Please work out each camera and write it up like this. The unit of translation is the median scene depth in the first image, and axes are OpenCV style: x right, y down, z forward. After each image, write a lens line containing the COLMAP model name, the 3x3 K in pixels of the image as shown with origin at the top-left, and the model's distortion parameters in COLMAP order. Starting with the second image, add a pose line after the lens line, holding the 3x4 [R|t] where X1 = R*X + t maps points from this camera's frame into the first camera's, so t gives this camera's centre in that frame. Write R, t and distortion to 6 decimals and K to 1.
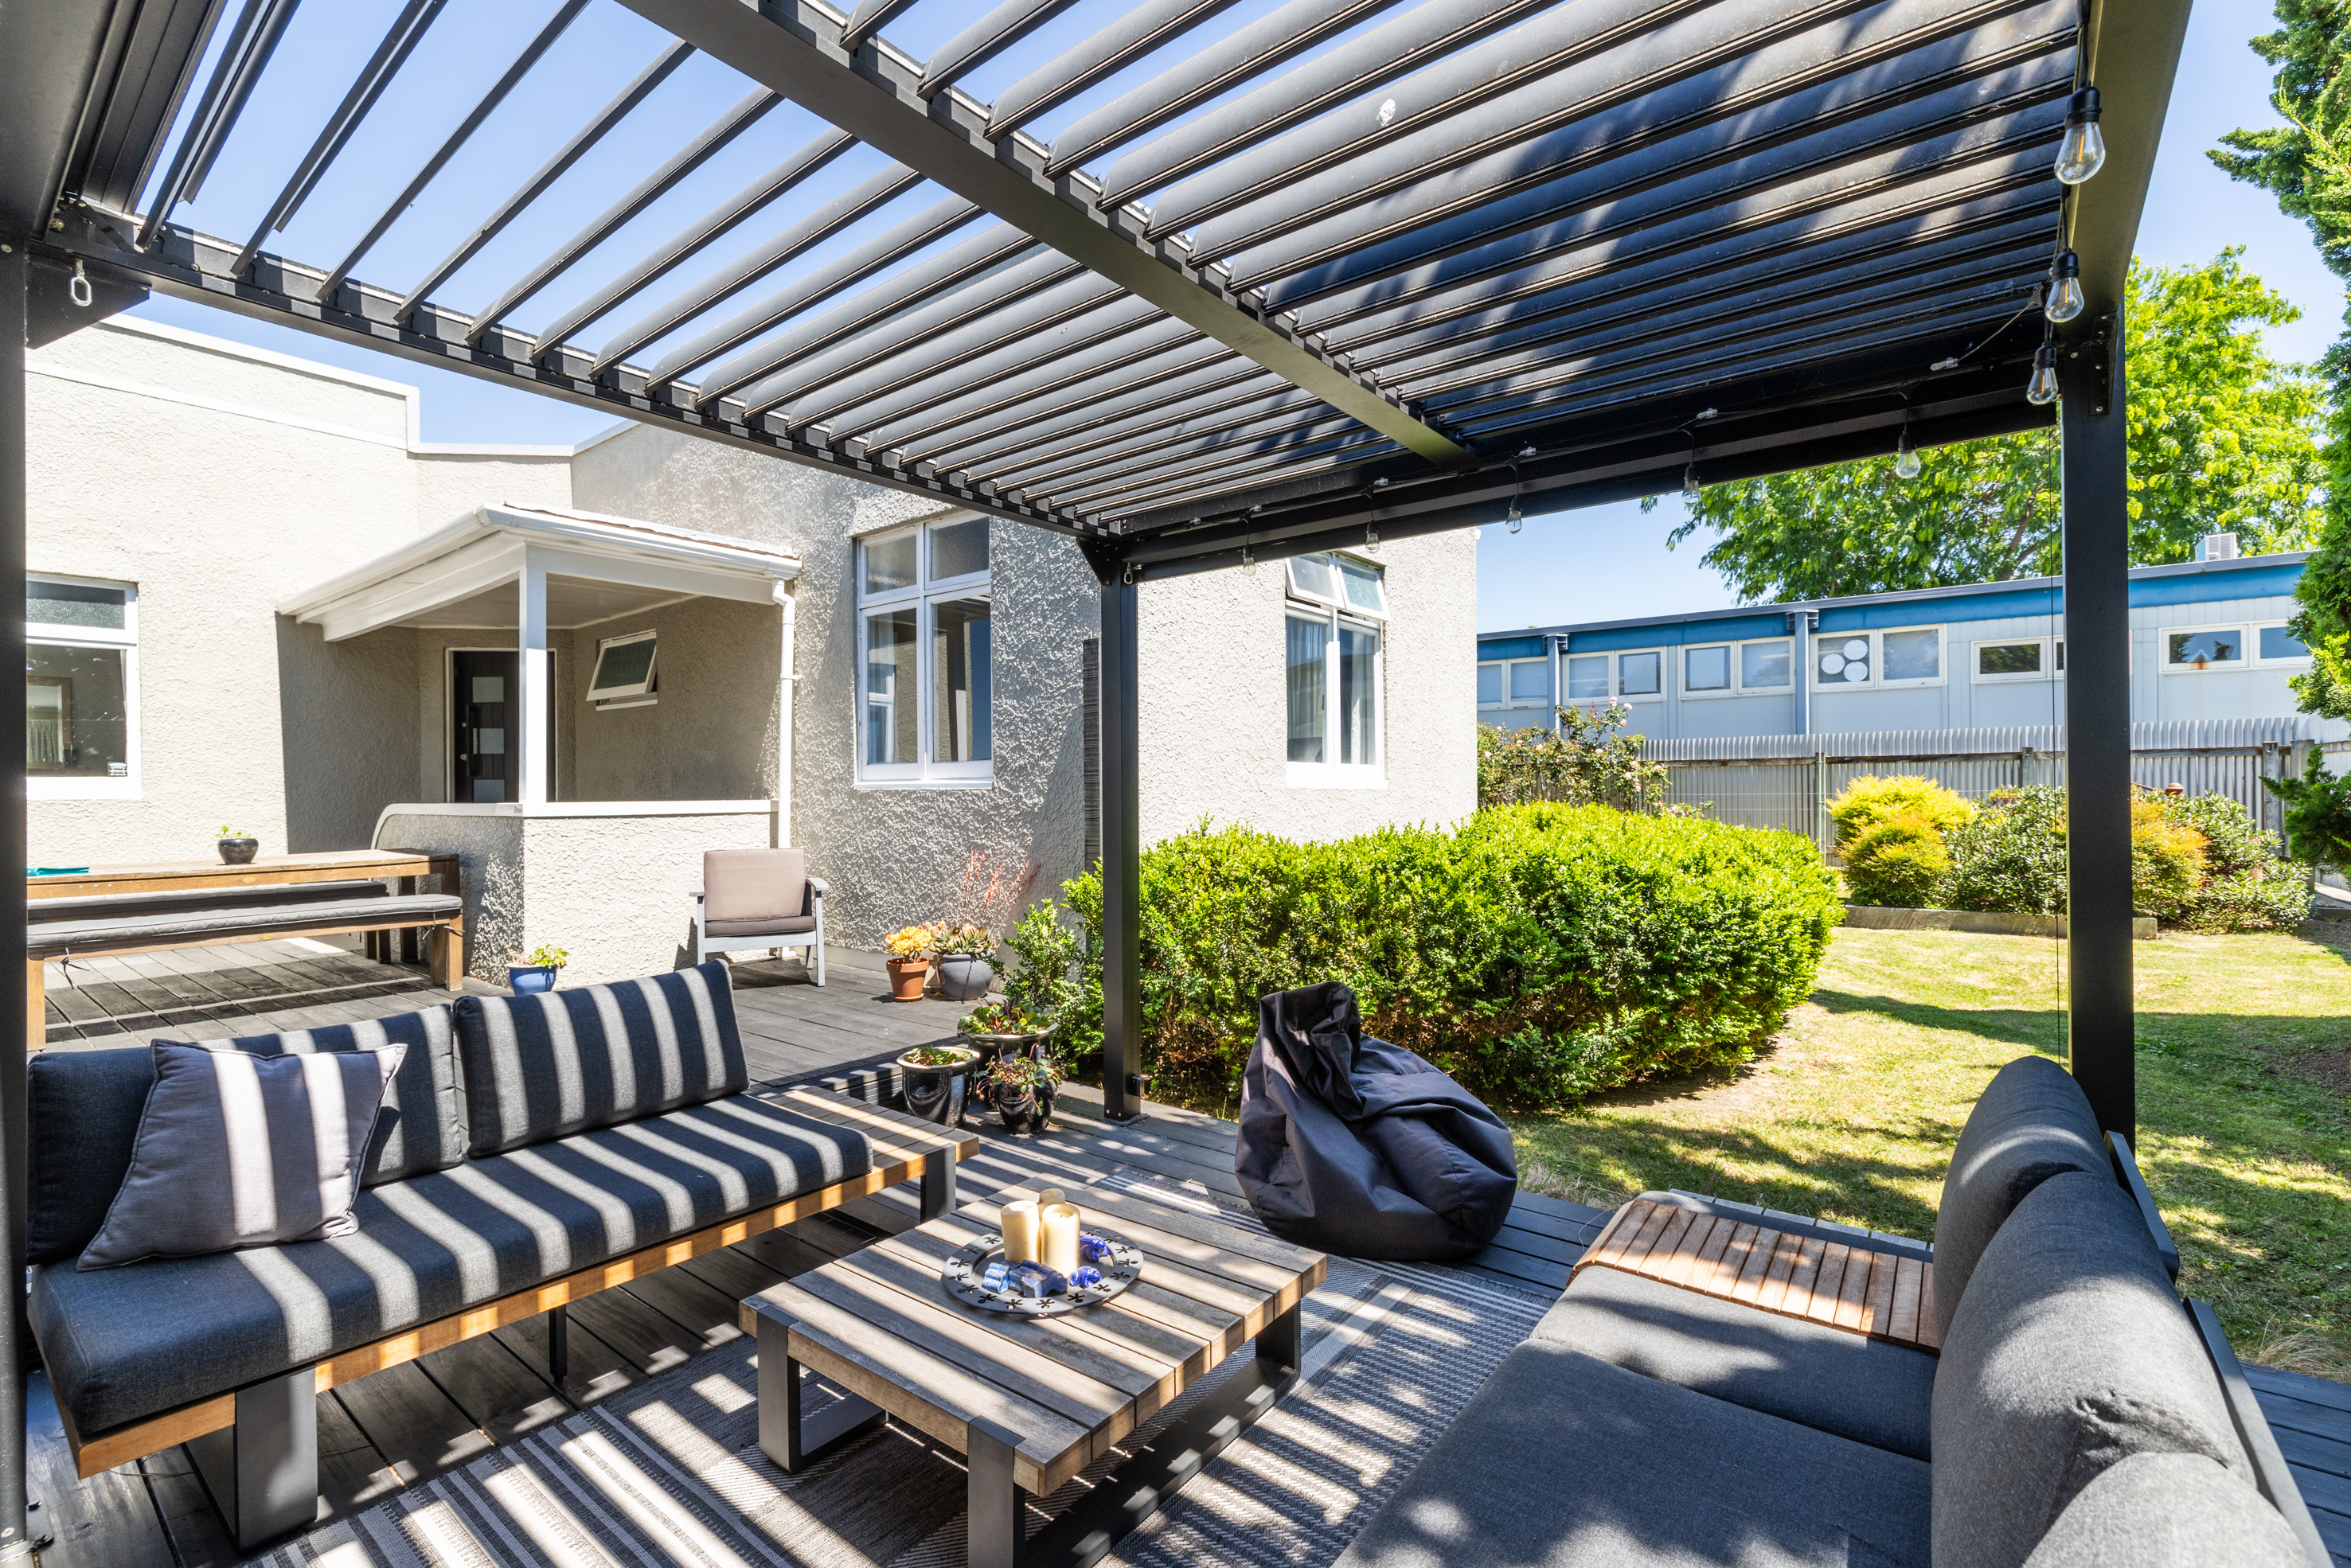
lens RADIAL K [[1027.7, 0, 1172.4], [0, 1027.7, 791.7], [0, 0, 1]] dist [-0.003632, 0.003091]
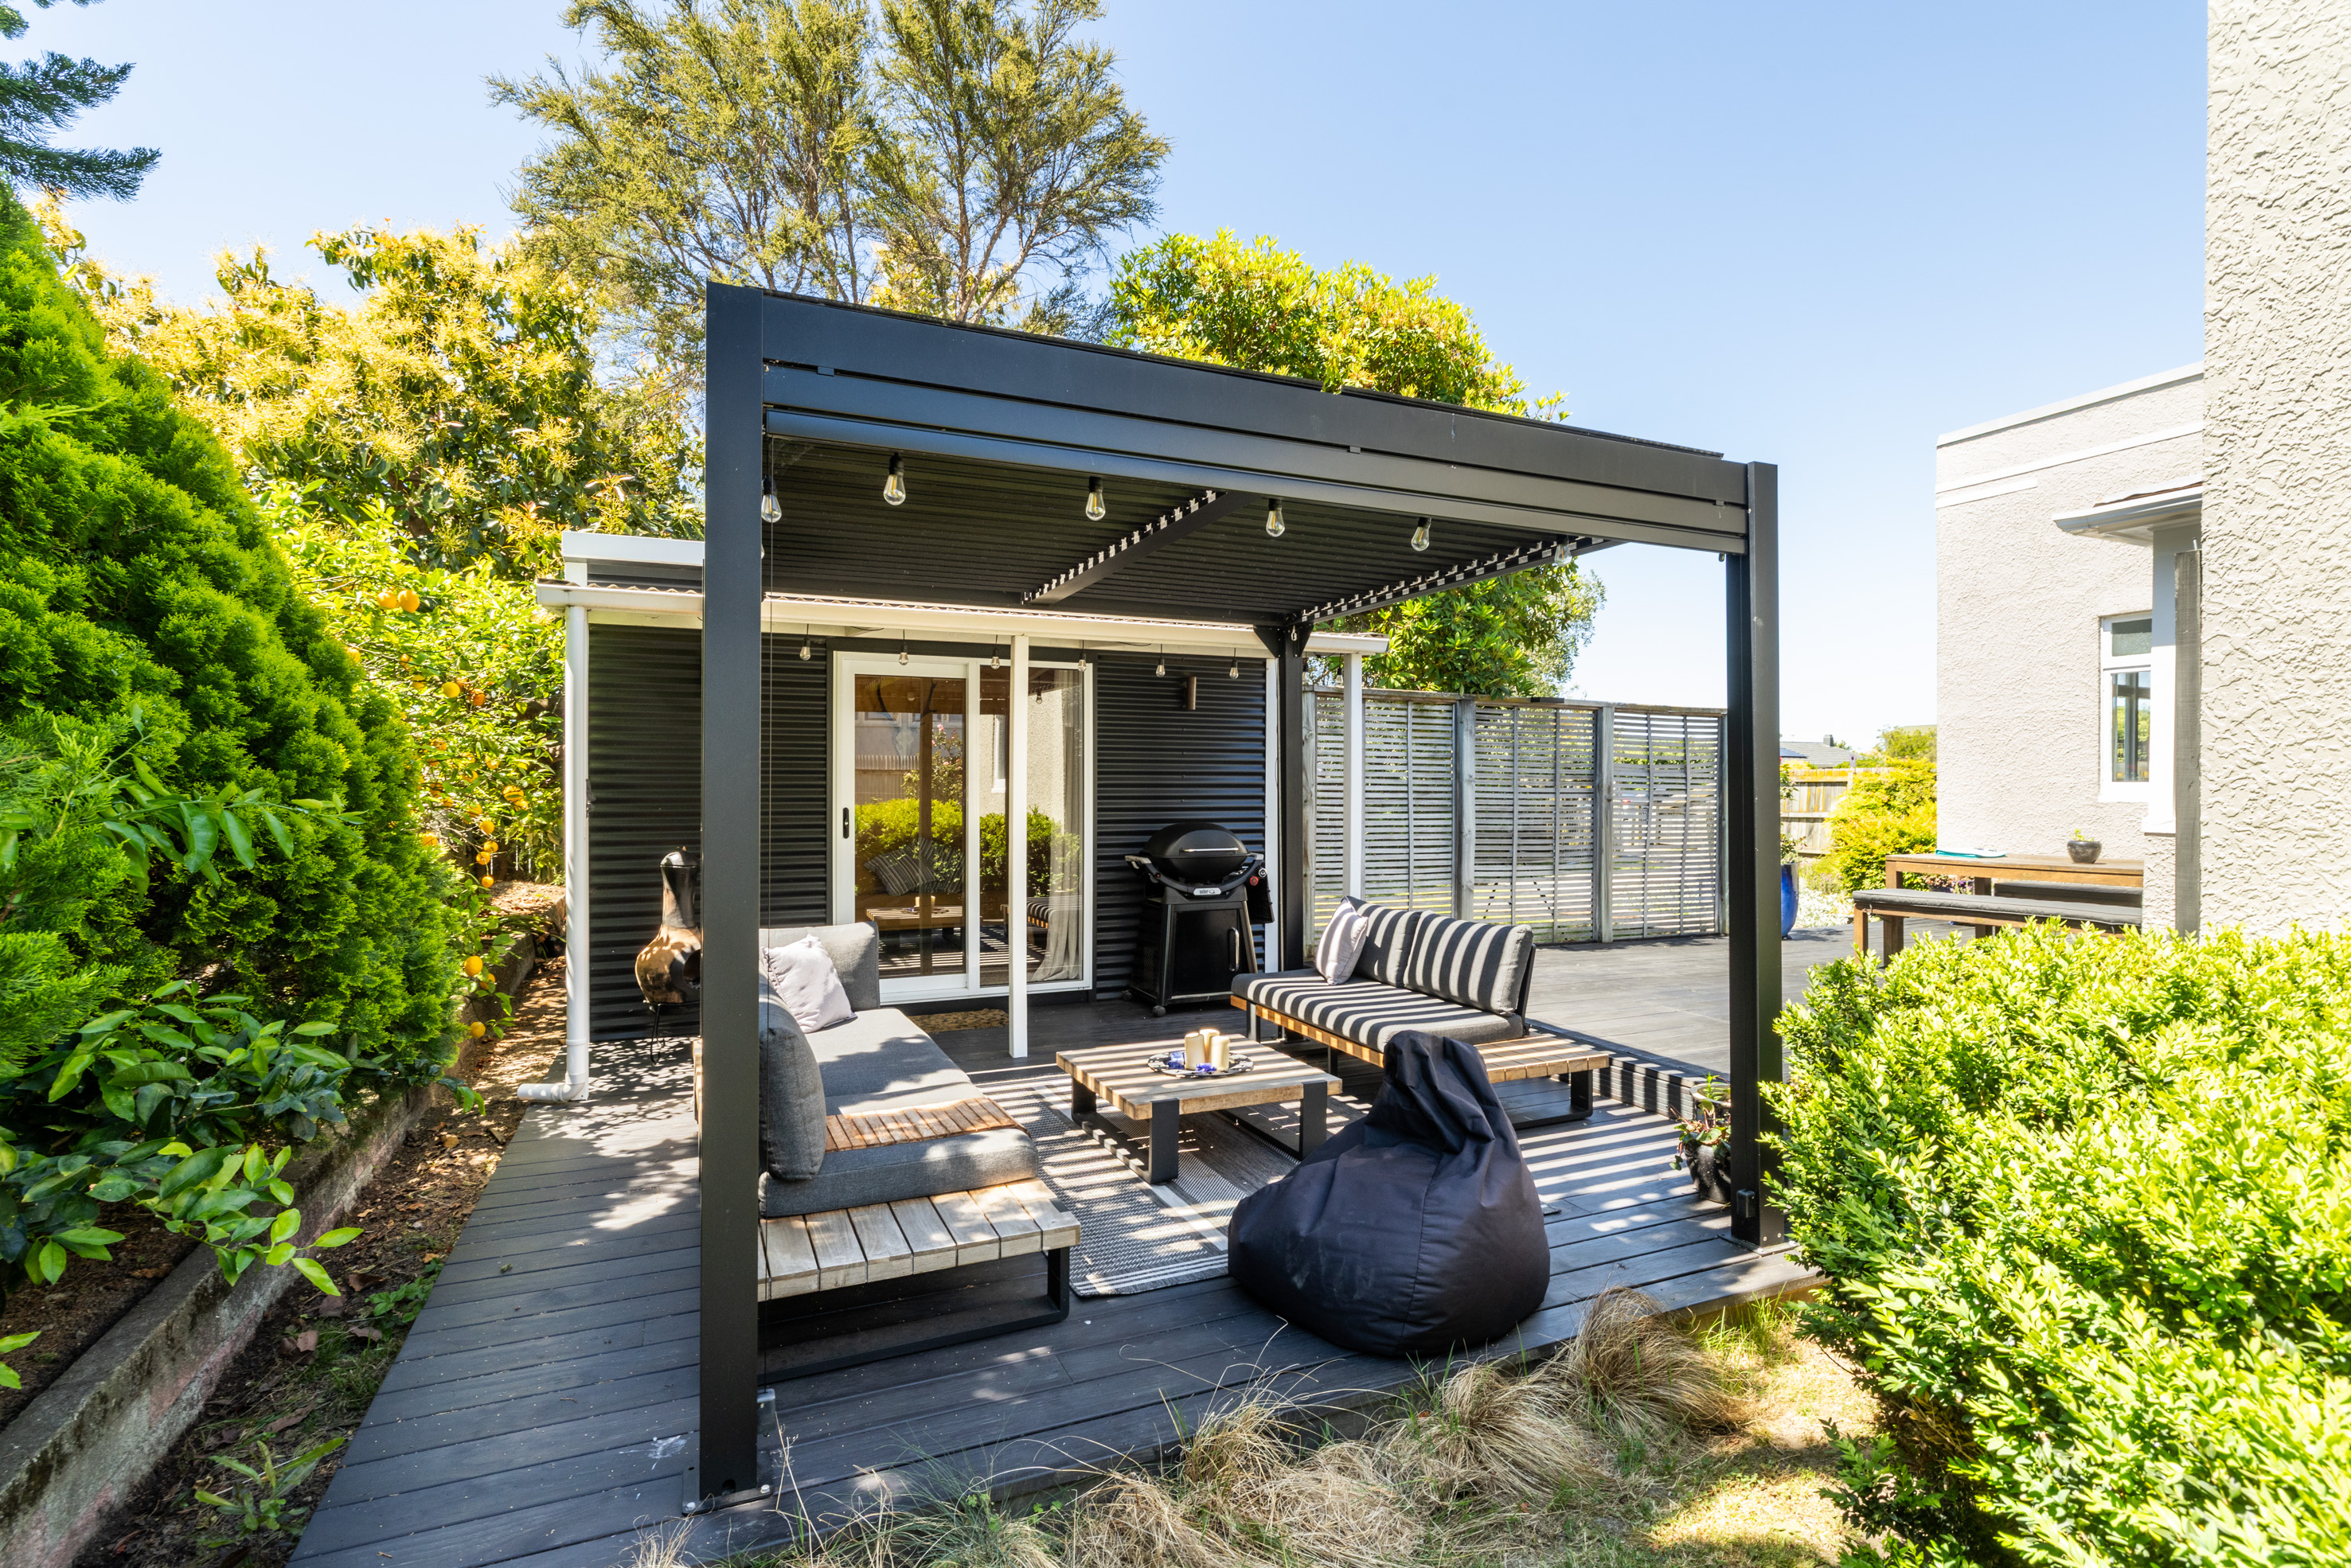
lens RADIAL K [[1155.2, 0, 1191.4], [0, 1155.2, 790.3], [0, 0, 1]] dist [-0.002361, 0.001104]
pose [[-0.469204, 0.006682, -0.883064, 0.603597], [-0.000455, 0.999969, 0.007808, -0.018221], [0.883089, 0.004065, -0.469187, 0.687744]]
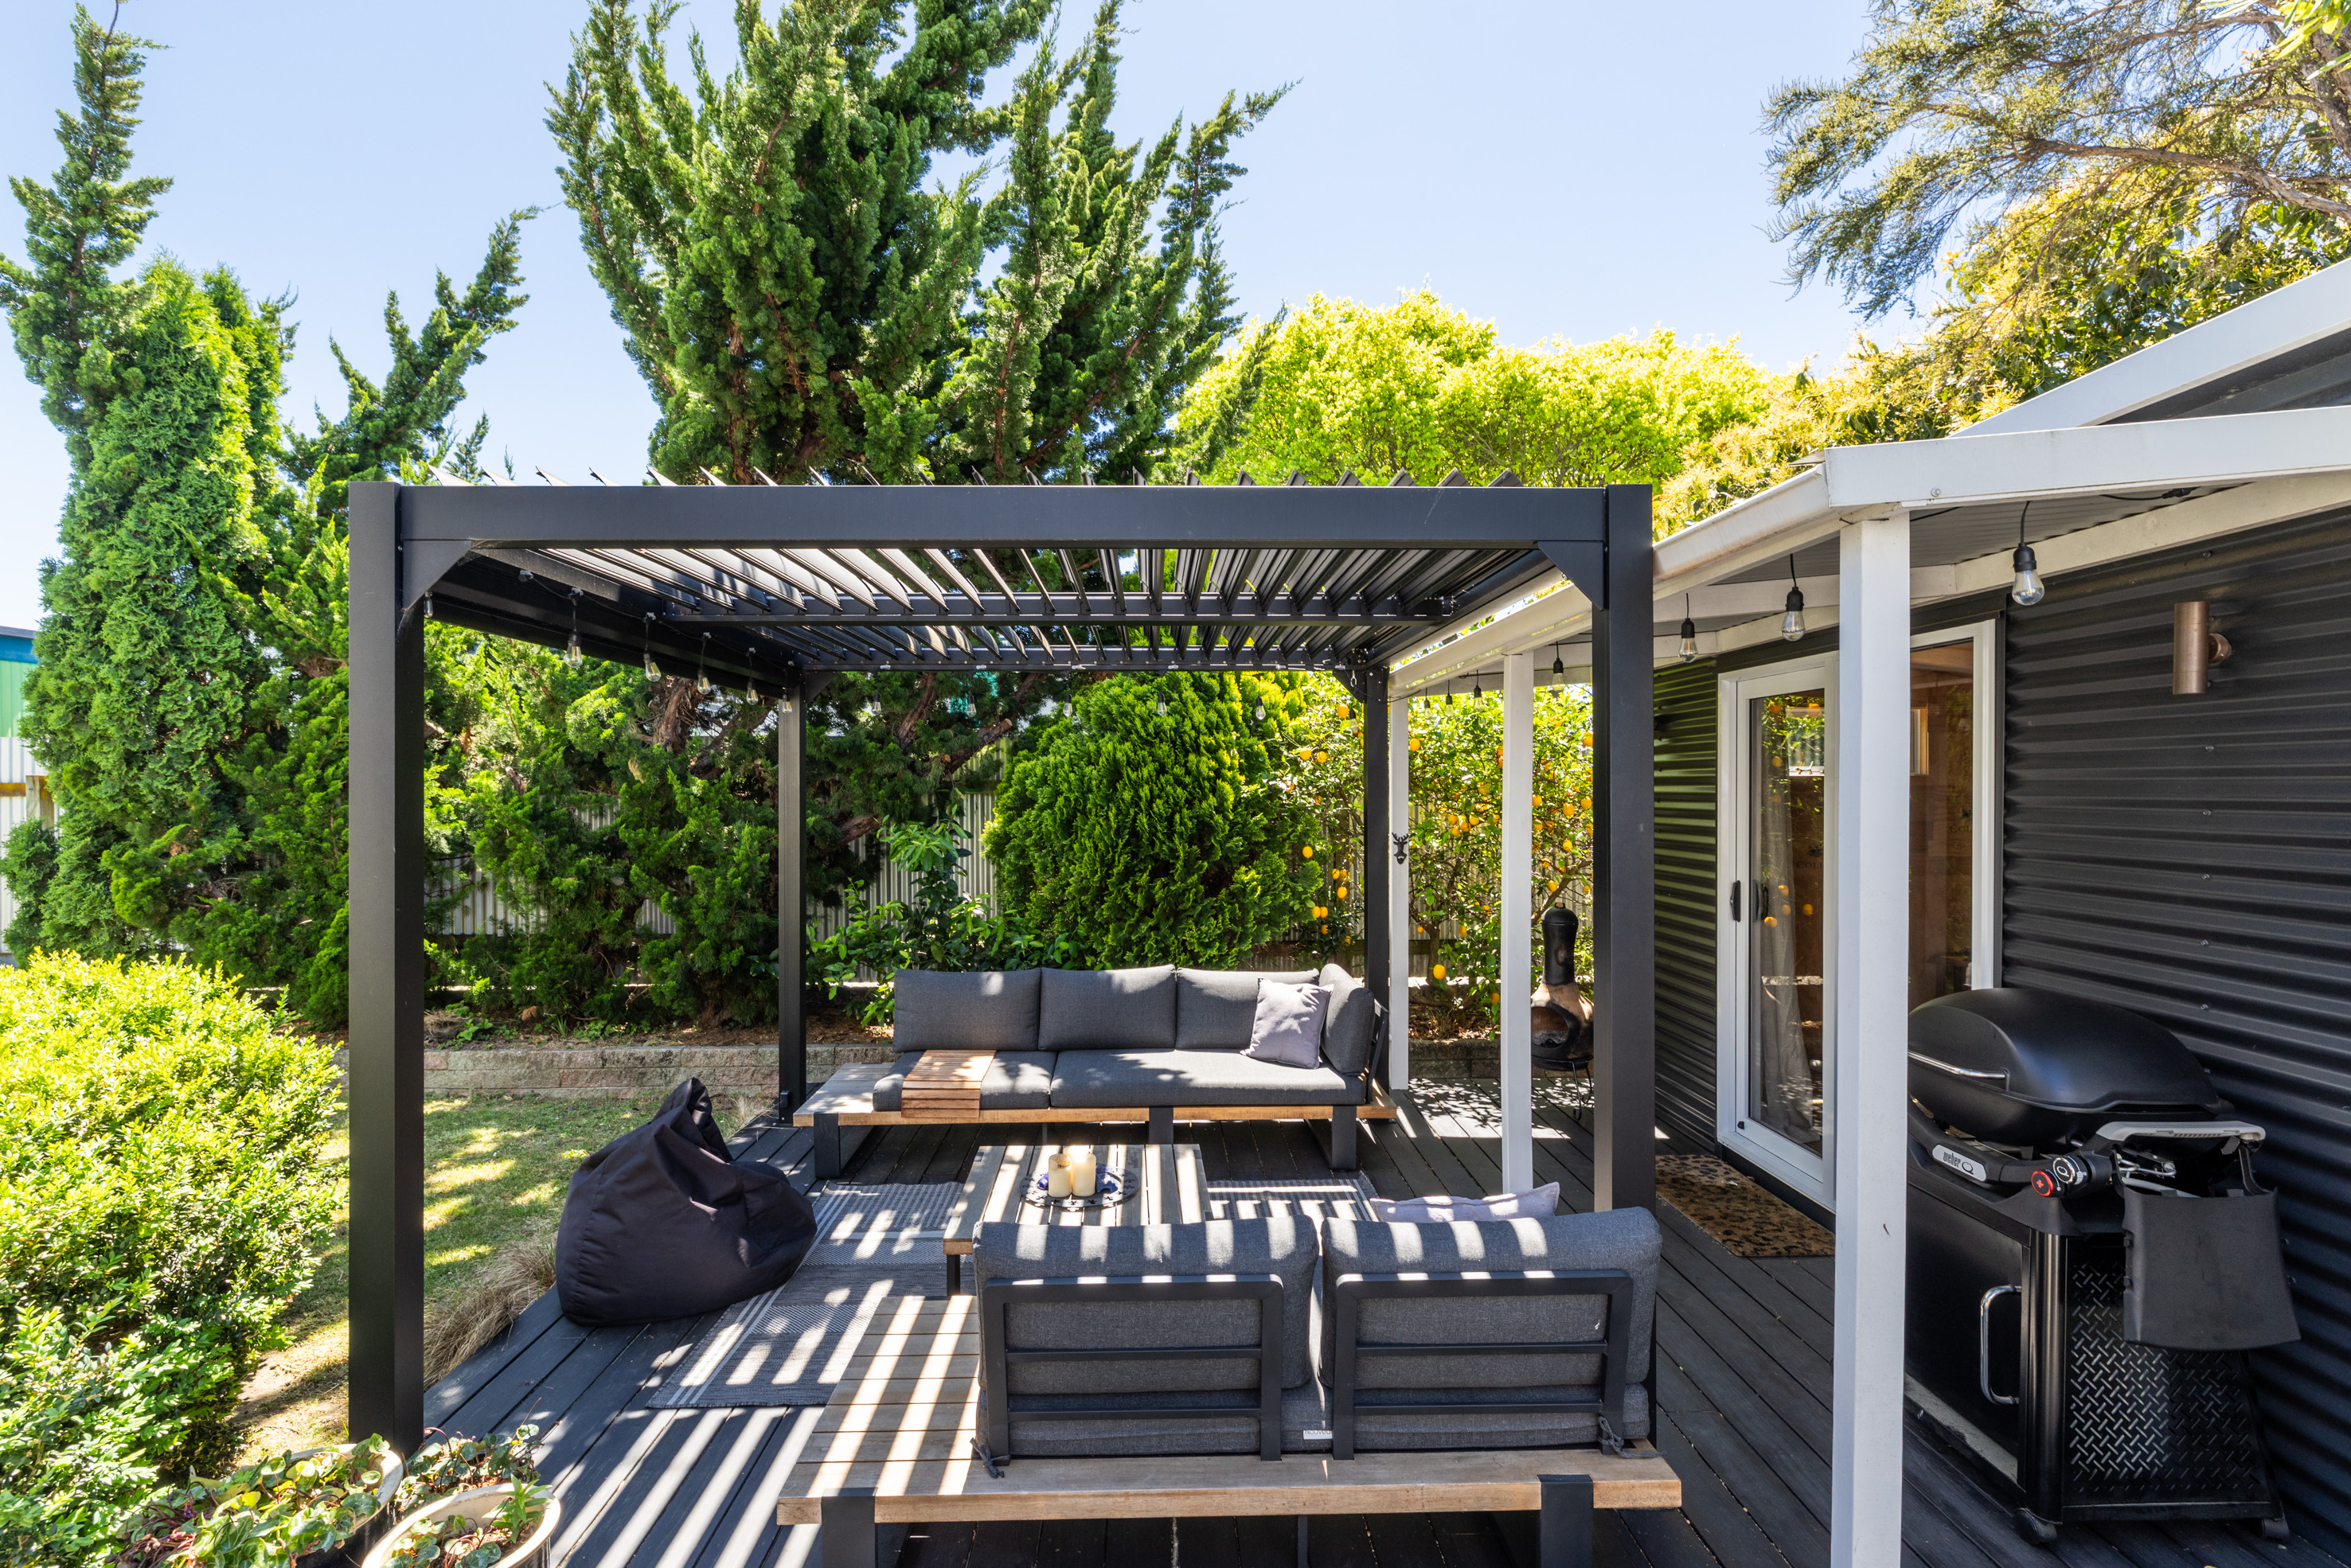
lens RADIAL K [[1053.0, 0, 1152.4], [0, 1053.0, 803.8], [0, 0, 1]] dist [-0.003159, 0.002549]
pose [[-0.619531, -0.003222, 0.784965, -0.528531], [0.009197, 0.999893, 0.011363, -0.059269], [-0.784918, 0.014259, -0.619435, 0.675779]]
